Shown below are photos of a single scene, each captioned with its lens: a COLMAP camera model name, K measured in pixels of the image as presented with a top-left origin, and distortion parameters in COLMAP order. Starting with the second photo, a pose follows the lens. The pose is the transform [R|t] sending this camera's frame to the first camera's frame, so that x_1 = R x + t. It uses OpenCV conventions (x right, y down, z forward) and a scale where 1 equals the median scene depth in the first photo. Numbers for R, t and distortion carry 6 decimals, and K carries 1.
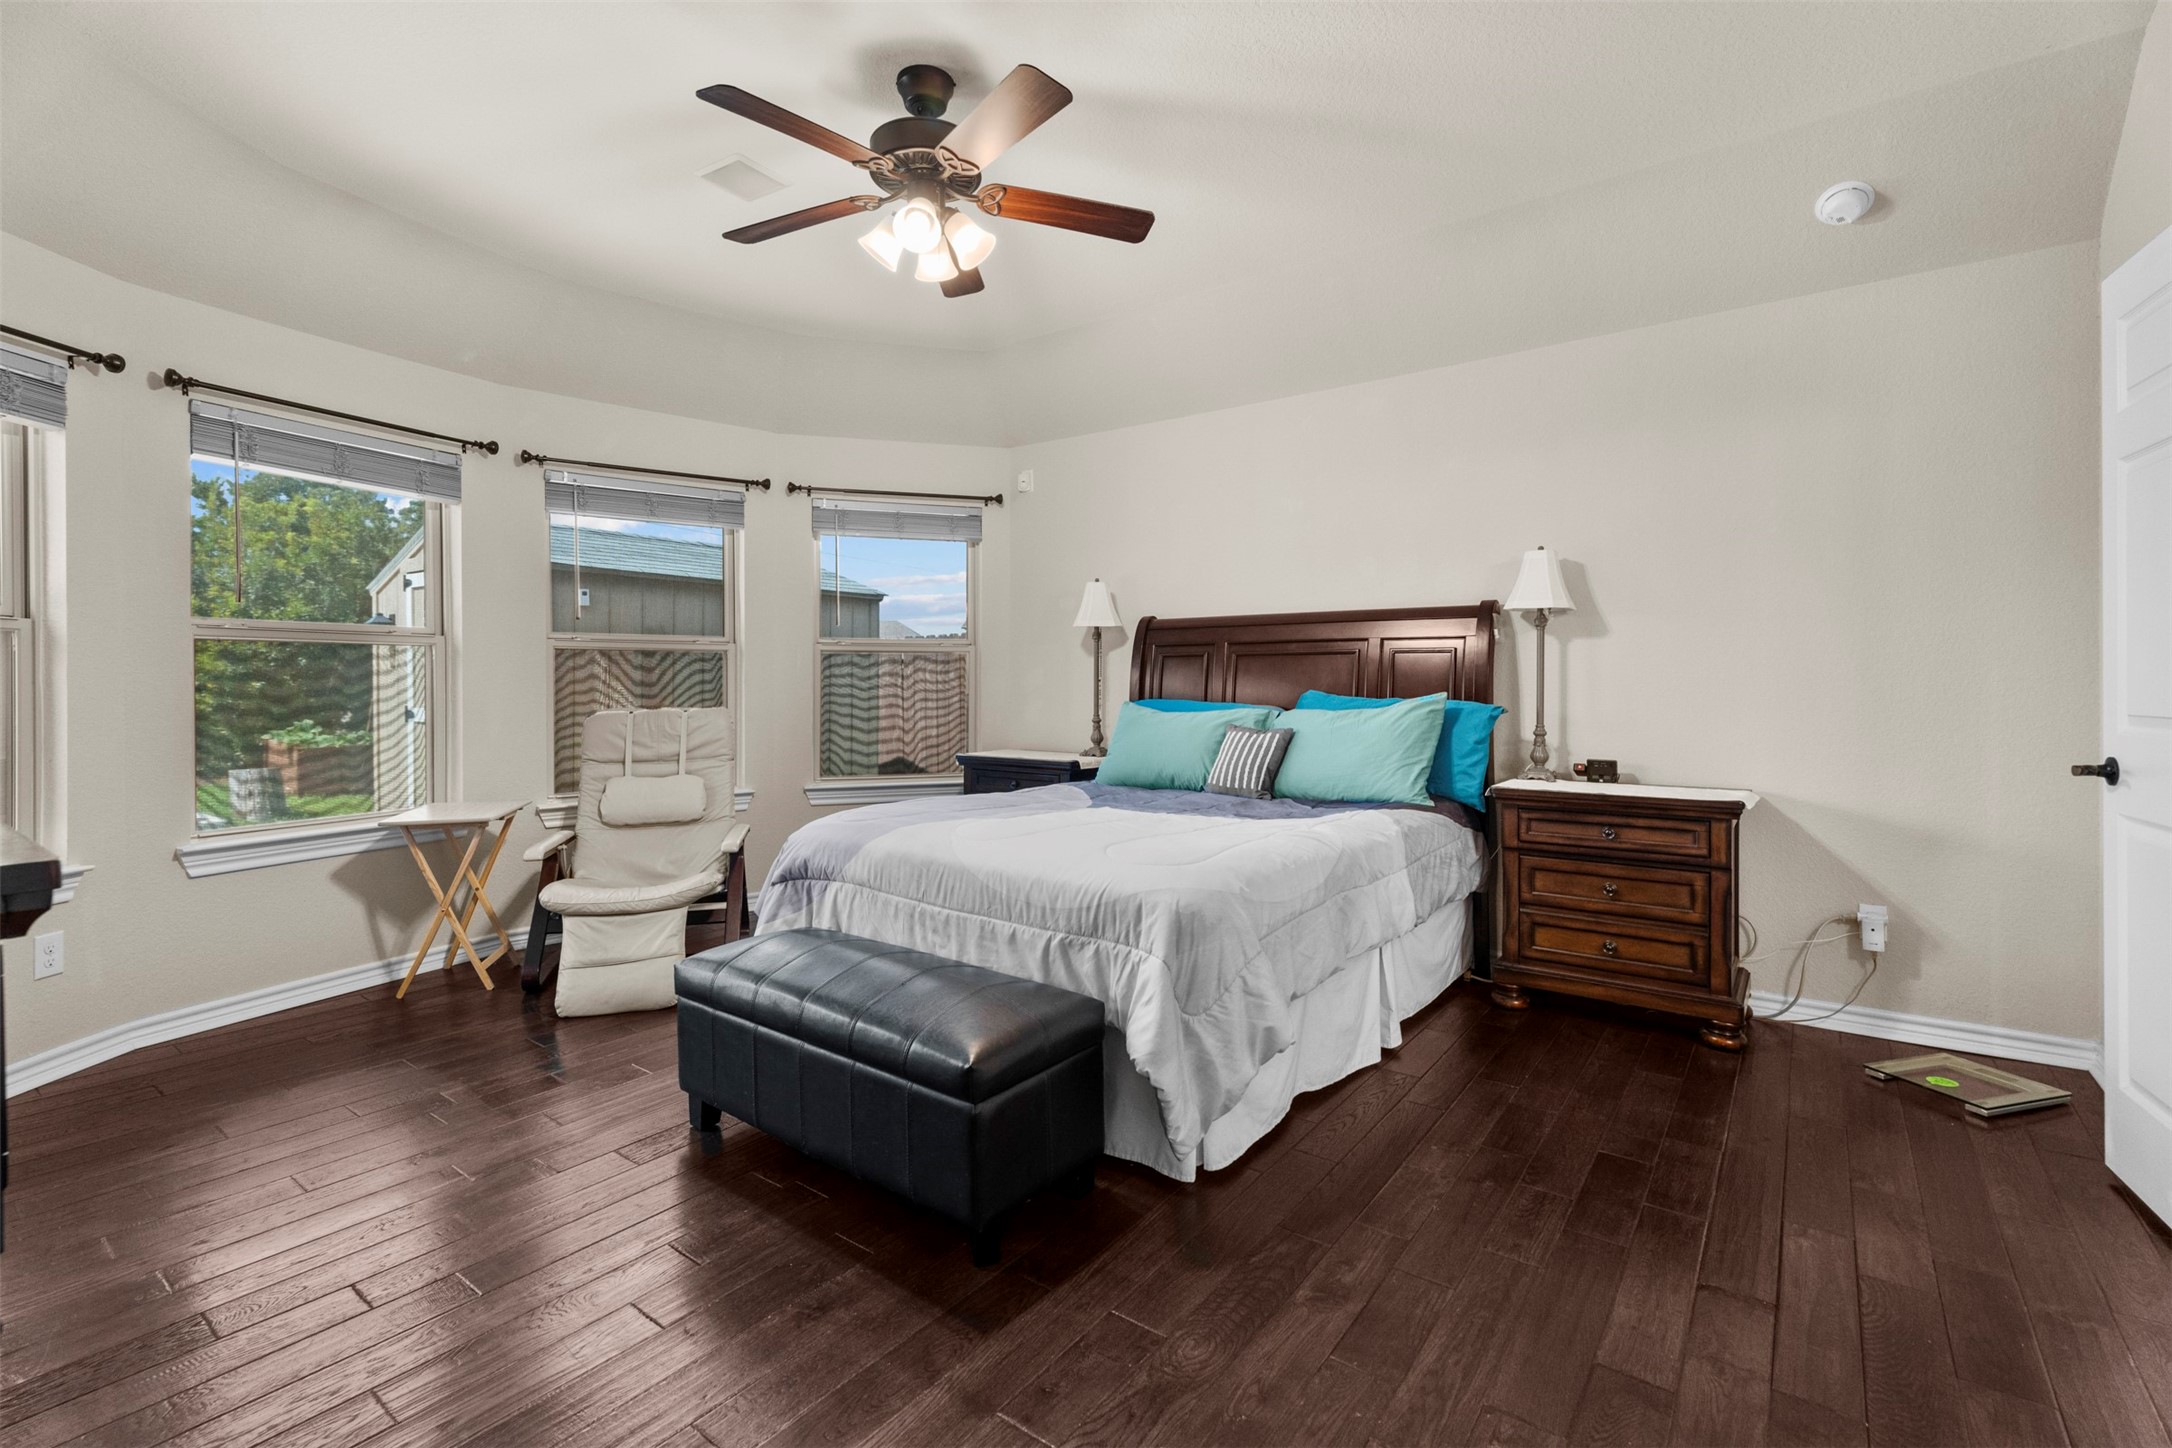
lens RADIAL K [[971.8, 0, 1087.0], [0, 971.8, 707.3], [0, 0, 1]] dist [0.001674, -0.001017]
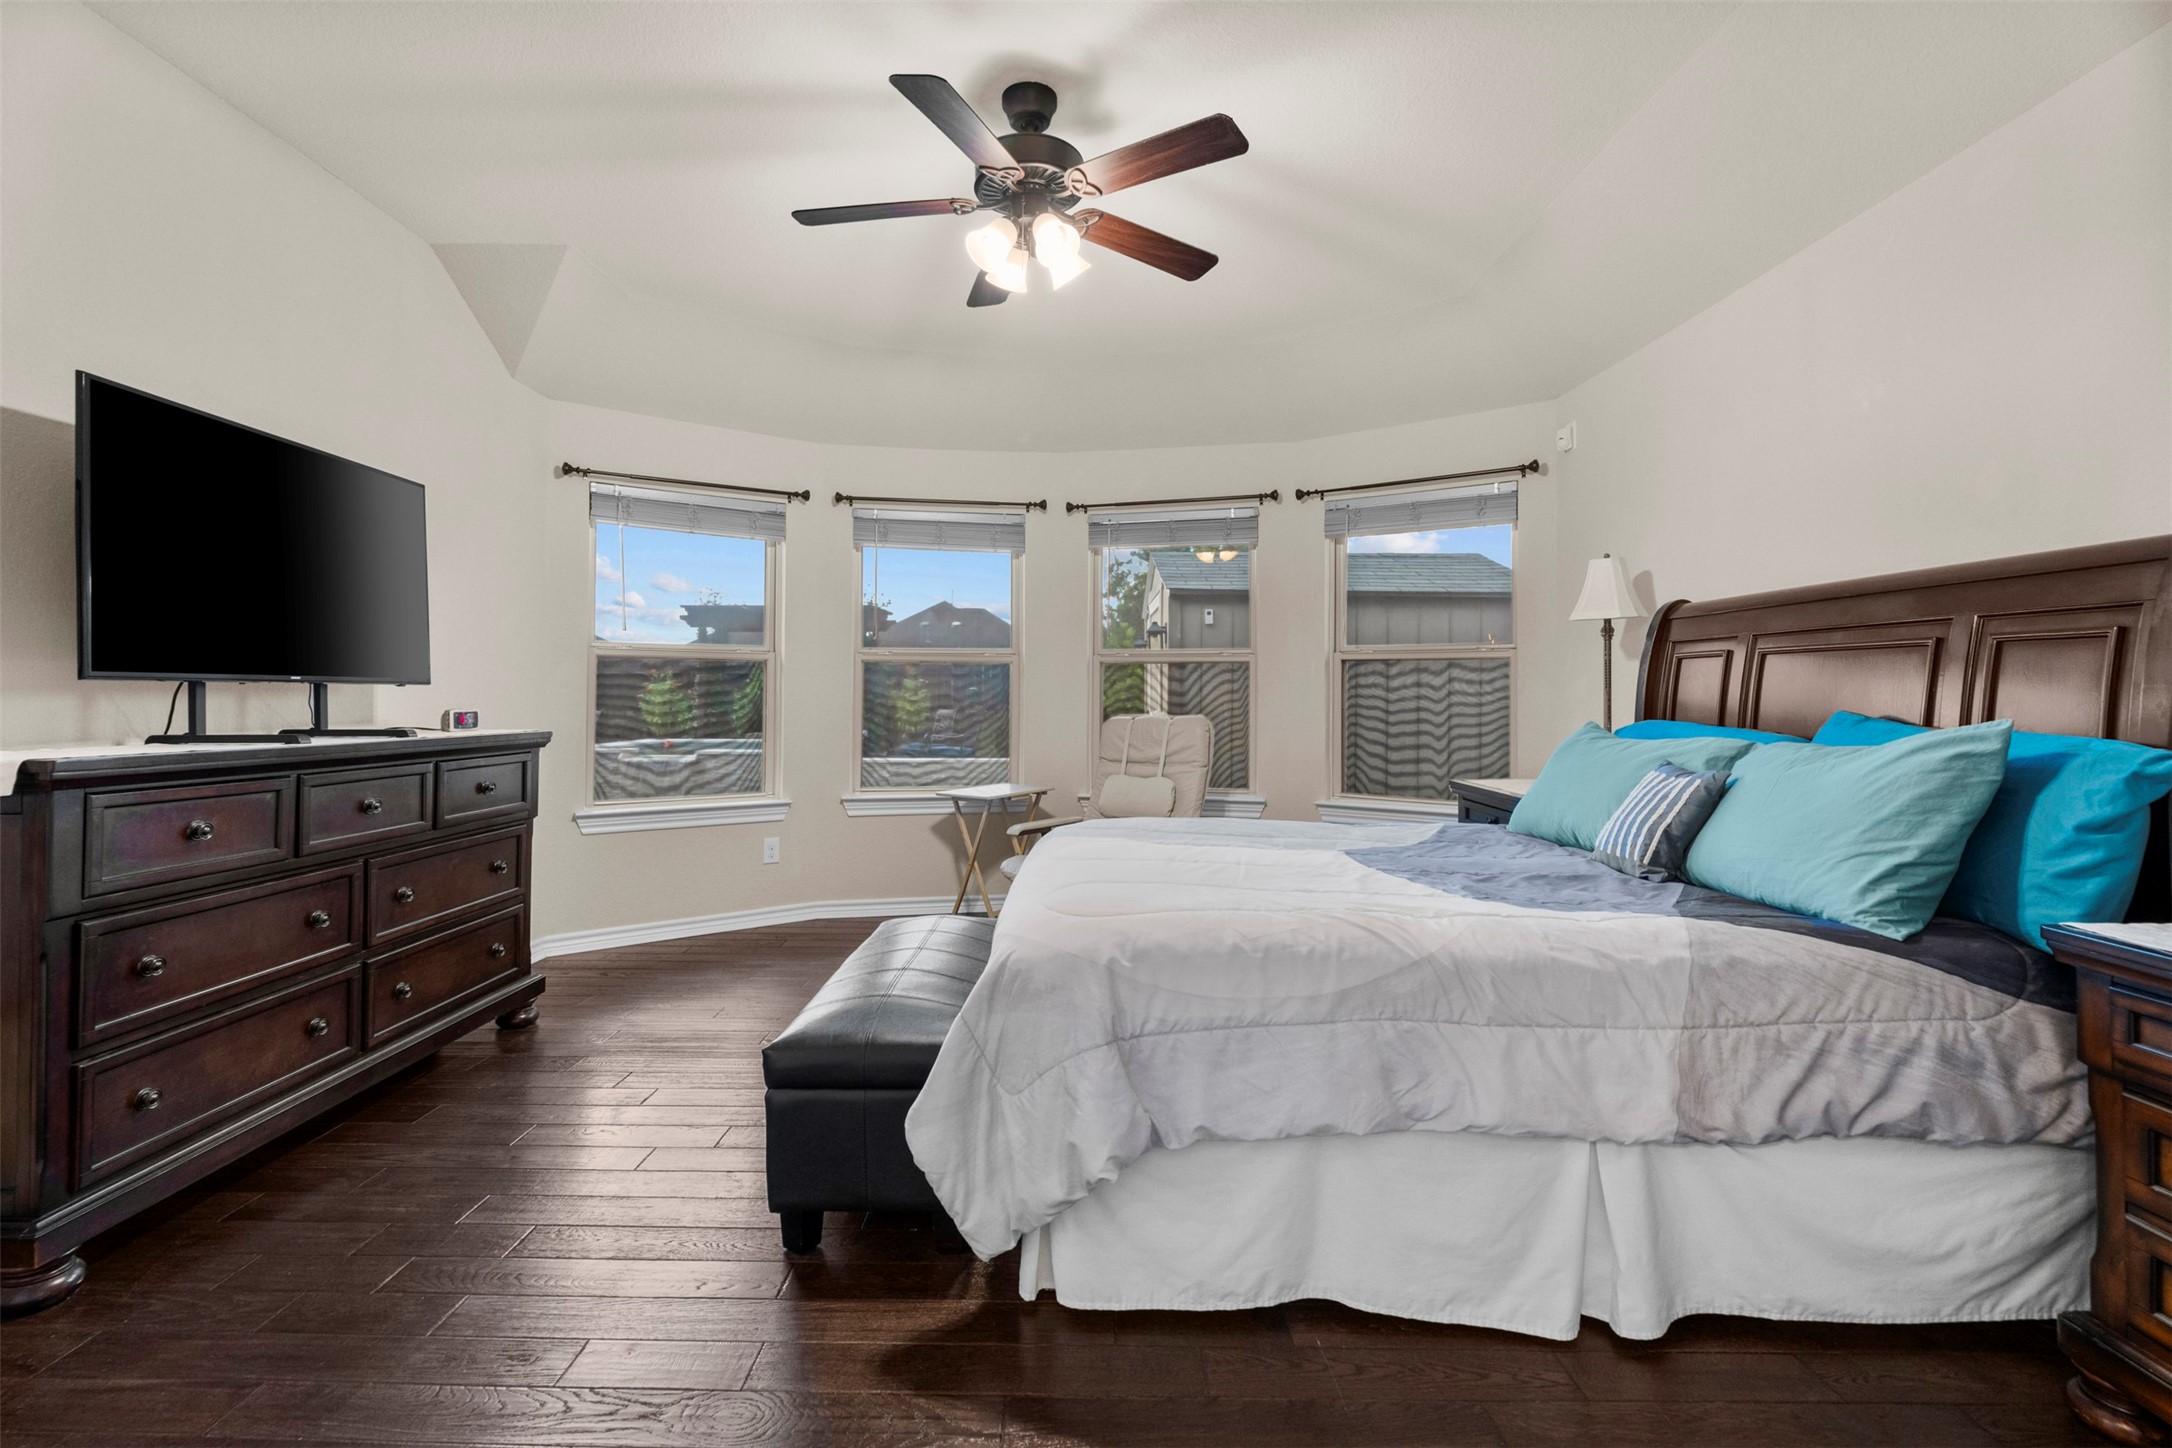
lens RADIAL K [[994.6, 0, 1071.0], [0, 994.6, 663.7], [0, 0, 1]] dist [0.000910, 0.000025]
pose [[0.583608, -0.016930, -0.811859, 0.411952], [-0.028344, 0.998749, -0.041203, -0.007772], [0.811540, 0.047058, 0.582398, 0.258489]]
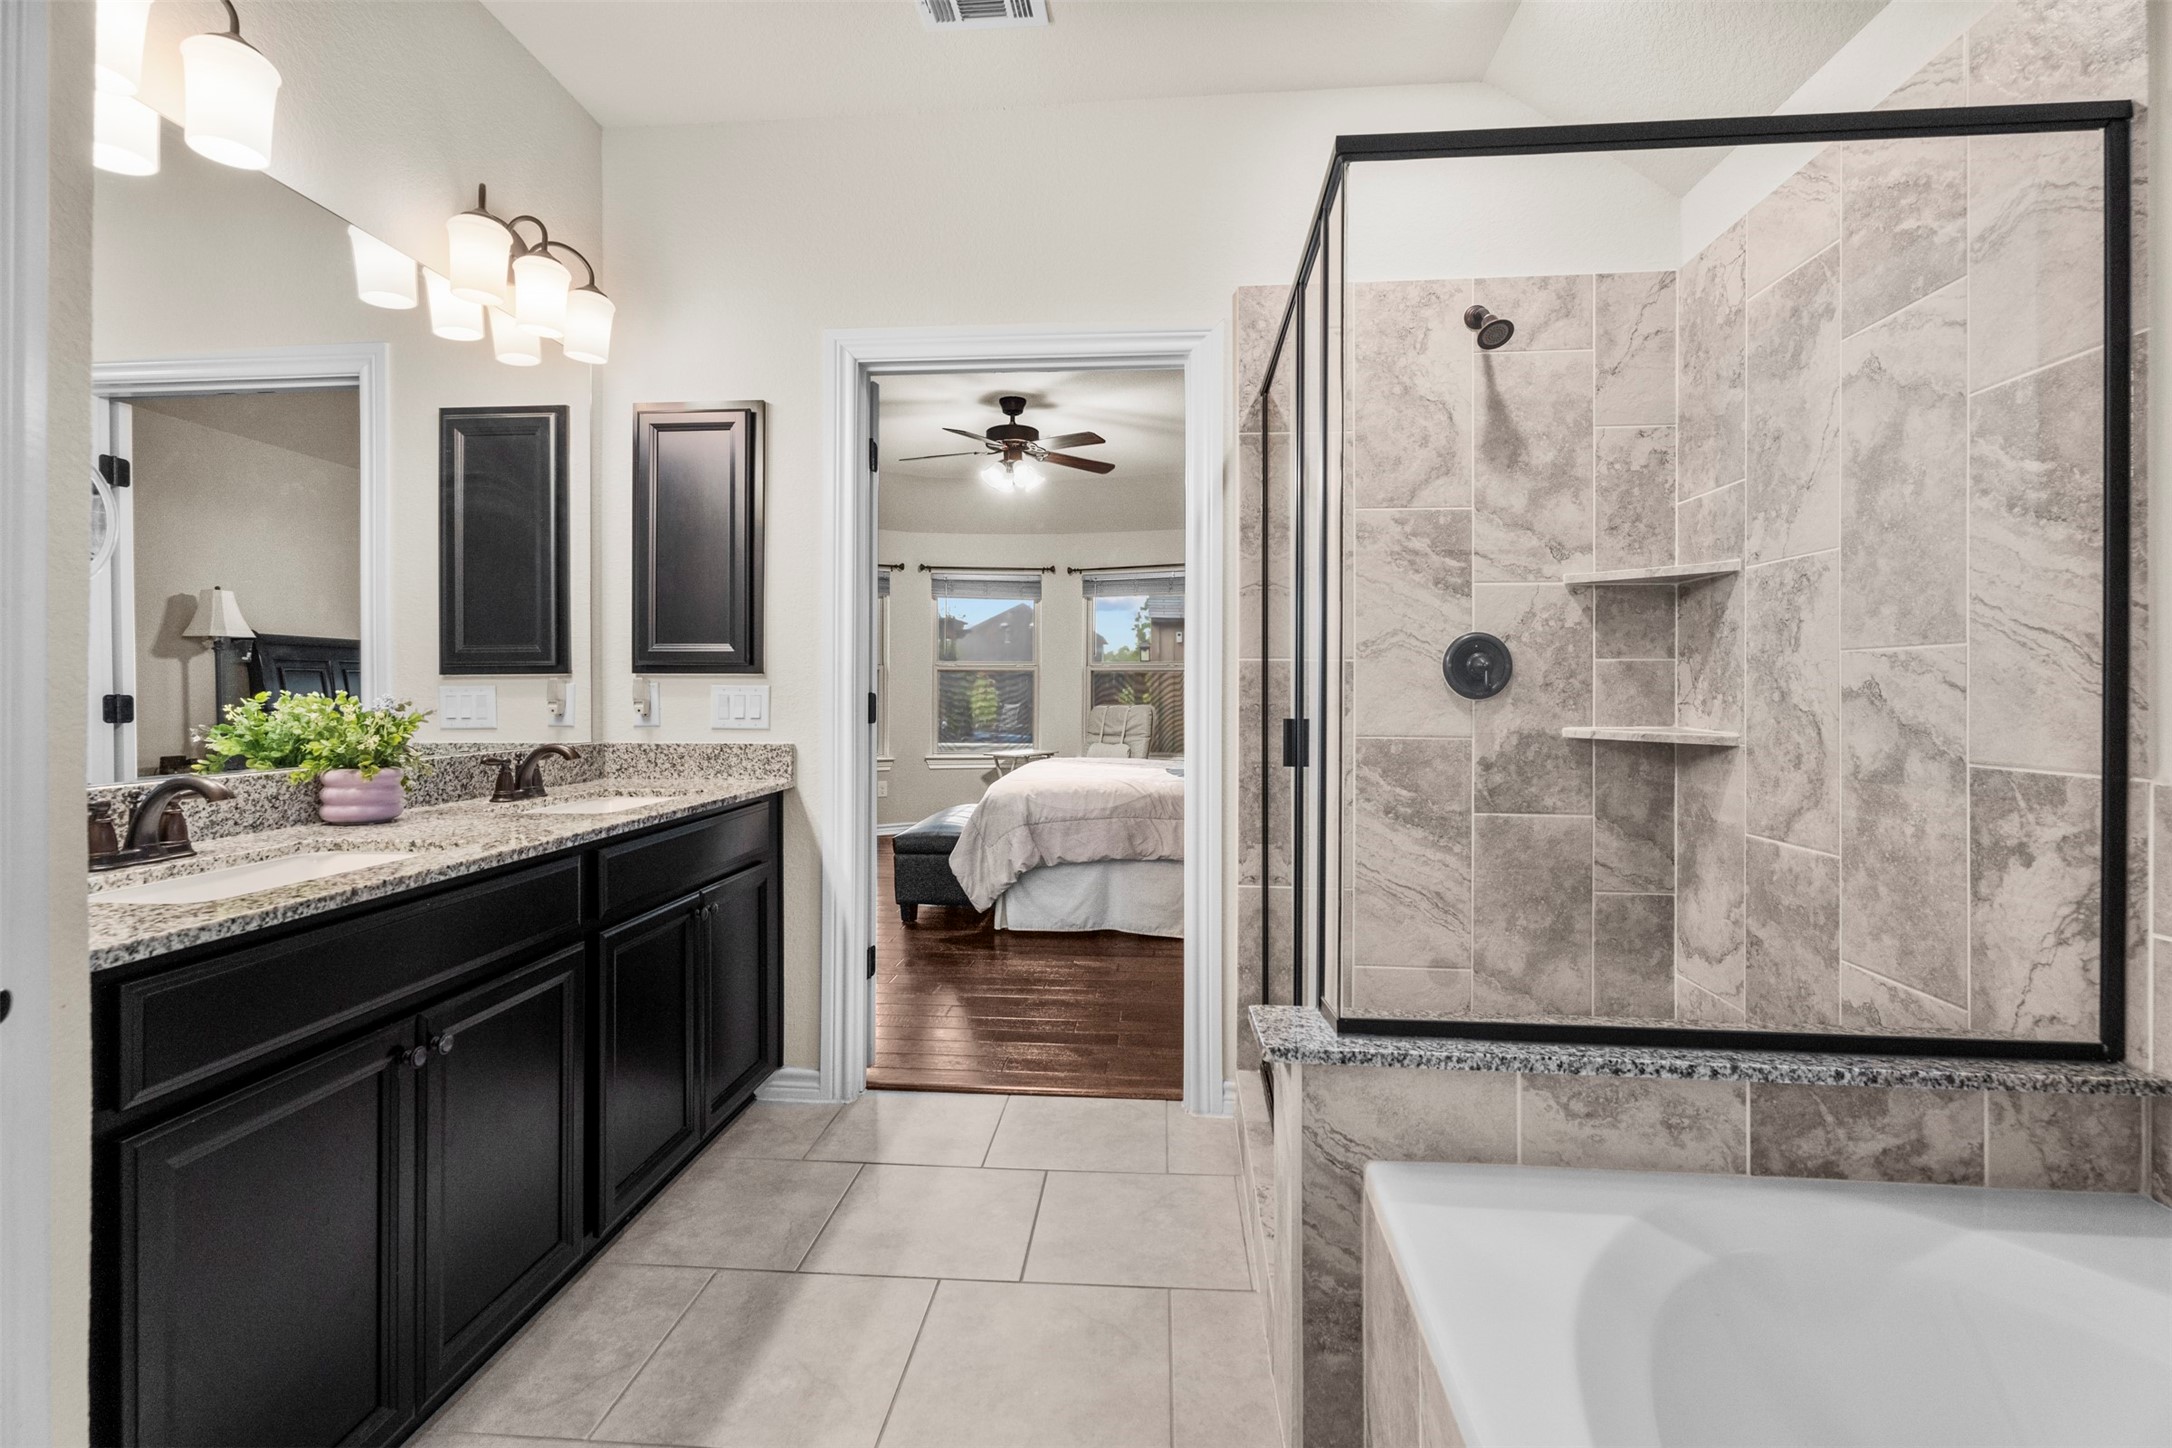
lens RADIAL K [[977.3, 0, 1077.3], [0, 977.3, 690.3], [0, 0, 1]] dist [0.002805, 0.000150]
pose [[0.522449, 0.006417, -0.852646, 0.987056], [-0.029564, 0.999507, -0.010593, -0.004629], [0.852158, 0.030742, 0.522381, 0.021033]]
